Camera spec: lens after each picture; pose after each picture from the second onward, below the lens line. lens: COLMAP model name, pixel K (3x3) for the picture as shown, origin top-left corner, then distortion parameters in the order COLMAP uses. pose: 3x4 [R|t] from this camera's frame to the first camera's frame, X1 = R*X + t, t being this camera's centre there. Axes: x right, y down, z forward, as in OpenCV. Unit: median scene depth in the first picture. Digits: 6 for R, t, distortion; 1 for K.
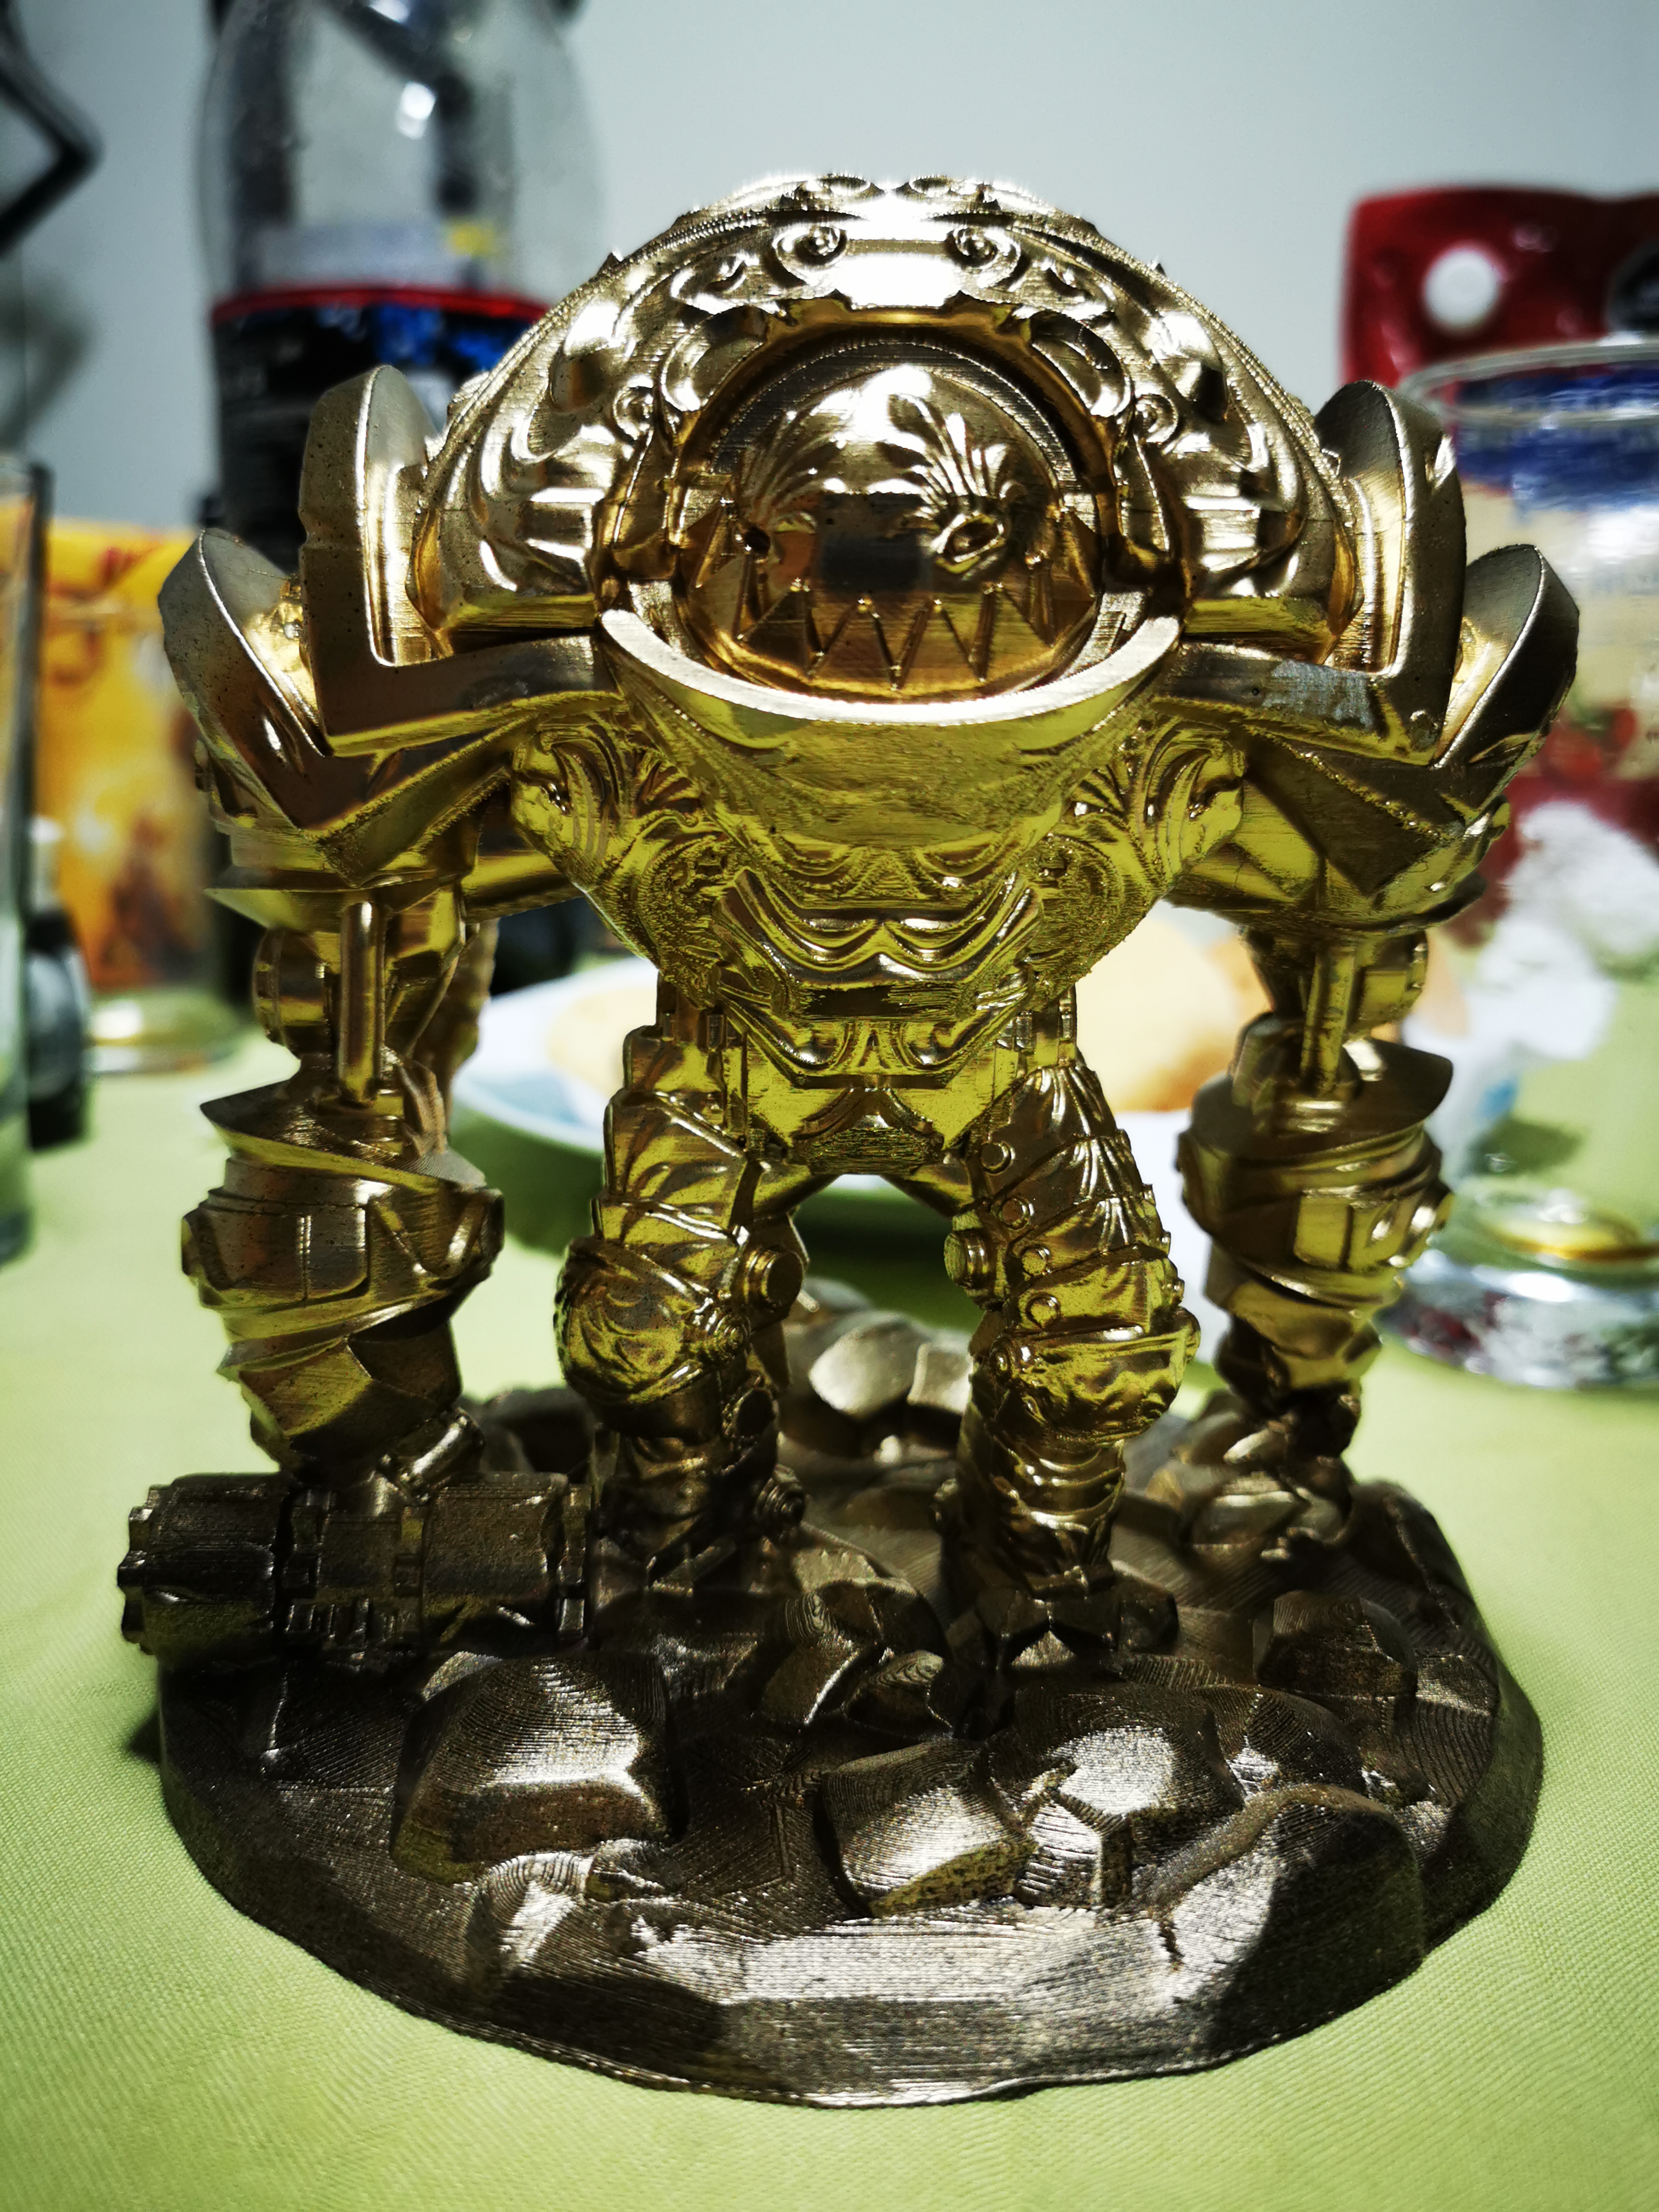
lens RADIAL K [[1738.0, 0, 833.0], [0, 1738.0, 1116.2], [0, 0, 1]] dist [-0.002594, 0.001735]
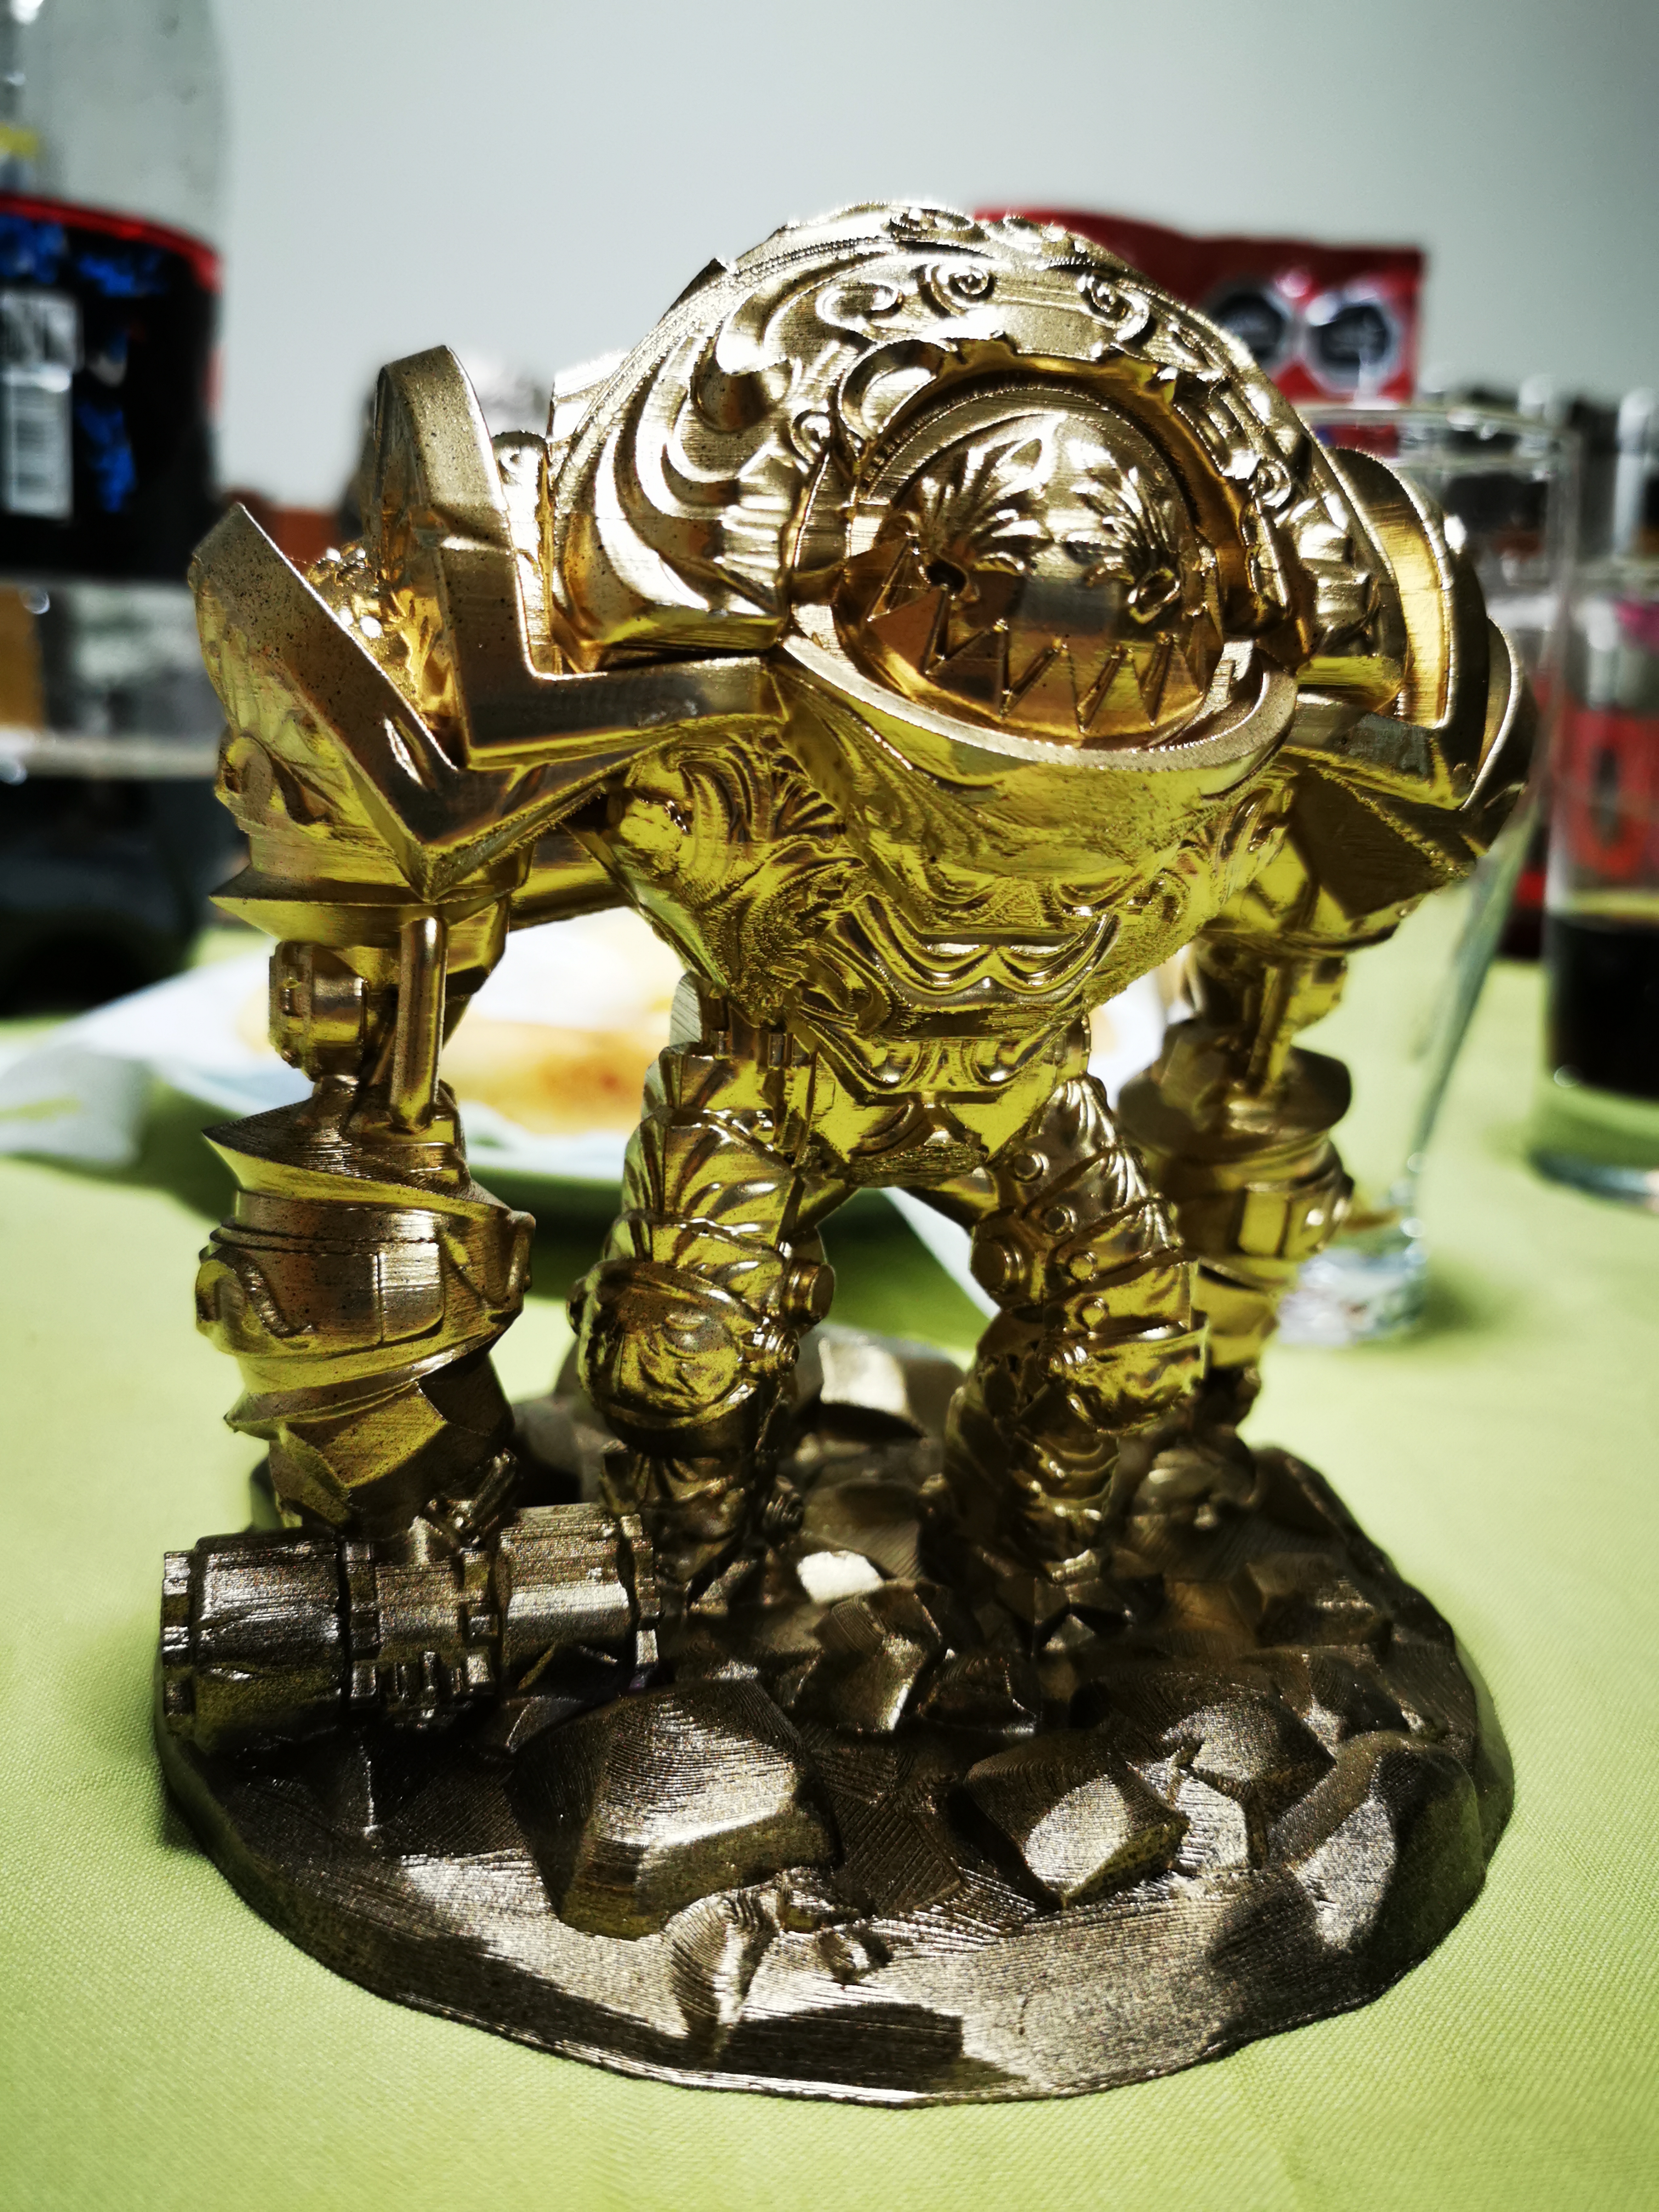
lens RADIAL K [[1729.4, 0, 829.5], [0, 1729.4, 1106.0], [0, 0, 1]] dist [-0.003785, -0.003536]
pose [[0.961664, -0.018397, 0.273612, -0.333533], [0.014484, 0.999762, 0.016313, -0.034754], [-0.273847, -0.011725, 0.961702, 0.040406]]
